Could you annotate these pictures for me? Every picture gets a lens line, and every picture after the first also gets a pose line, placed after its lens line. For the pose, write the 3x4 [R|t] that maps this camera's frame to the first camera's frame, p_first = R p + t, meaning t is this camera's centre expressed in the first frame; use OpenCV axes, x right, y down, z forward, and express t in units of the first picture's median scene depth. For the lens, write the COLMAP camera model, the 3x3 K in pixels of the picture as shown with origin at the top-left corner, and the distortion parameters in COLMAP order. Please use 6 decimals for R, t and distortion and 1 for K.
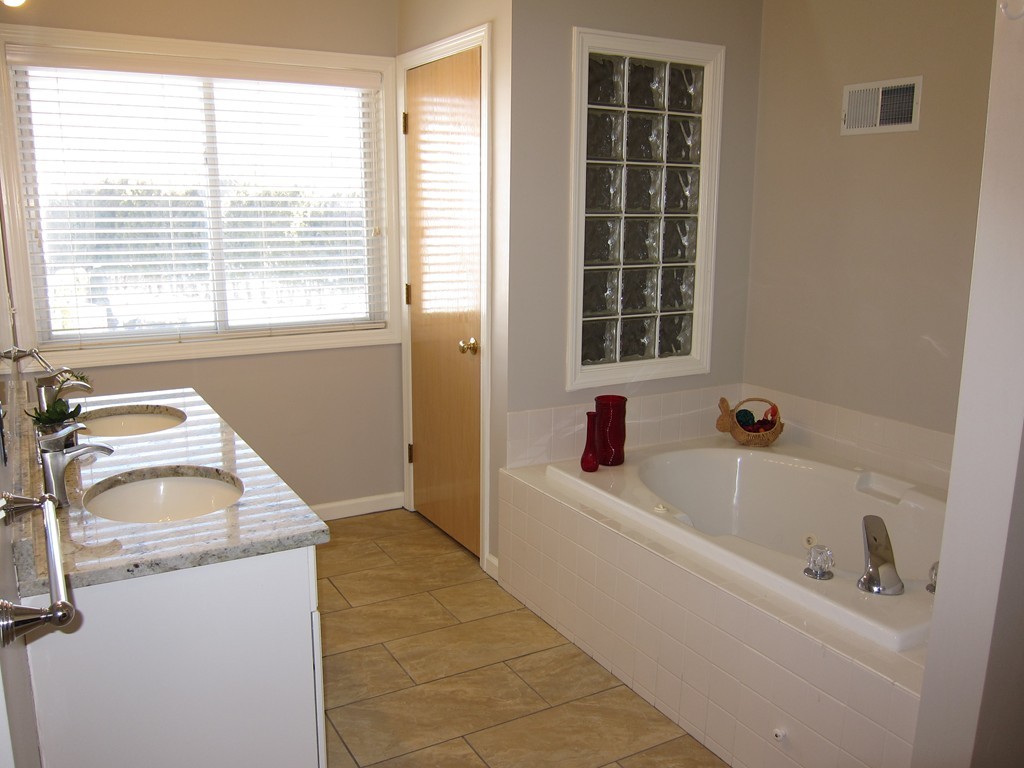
lens RADIAL K [[861.0, 0, 515.7], [0, 861.0, 377.7], [0, 0, 1]] dist [-0.055568, 0.003460]
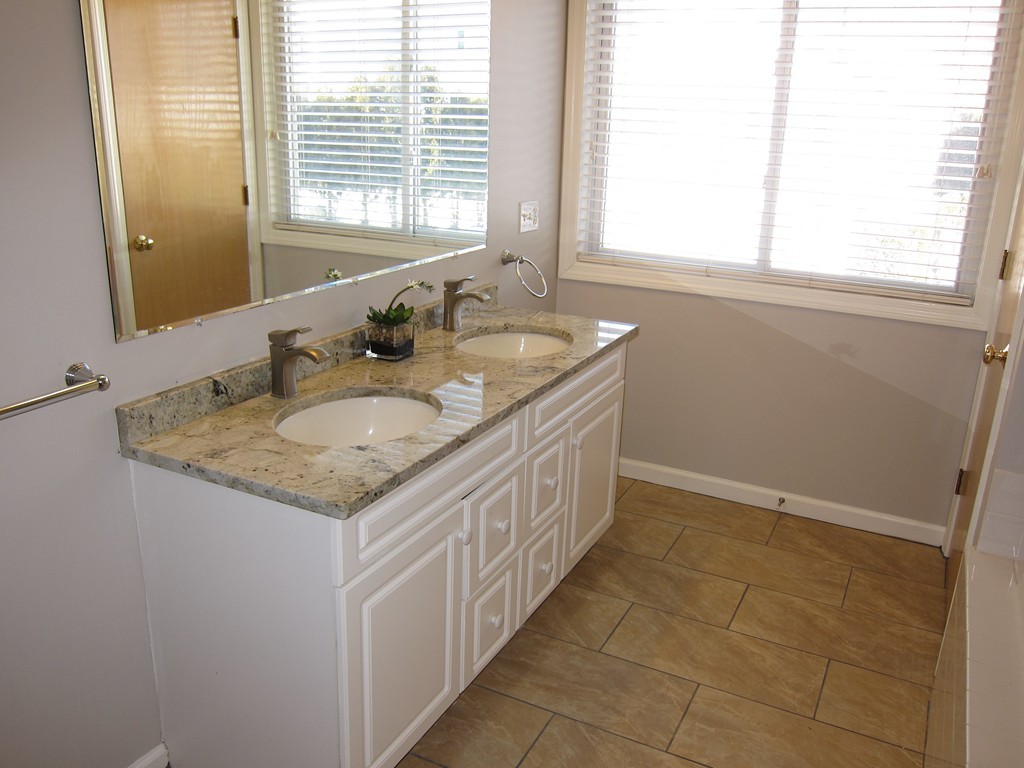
lens RADIAL K [[861.0, 0, 511.4], [0, 861.0, 393.3], [0, 0, 1]] dist [-0.055568, 0.003460]
pose [[0.549907, 0.267889, -0.791099, 0.256663], [-0.187483, 0.962588, 0.195637, -0.063381], [0.813912, 0.040736, 0.579558, 0.319781]]
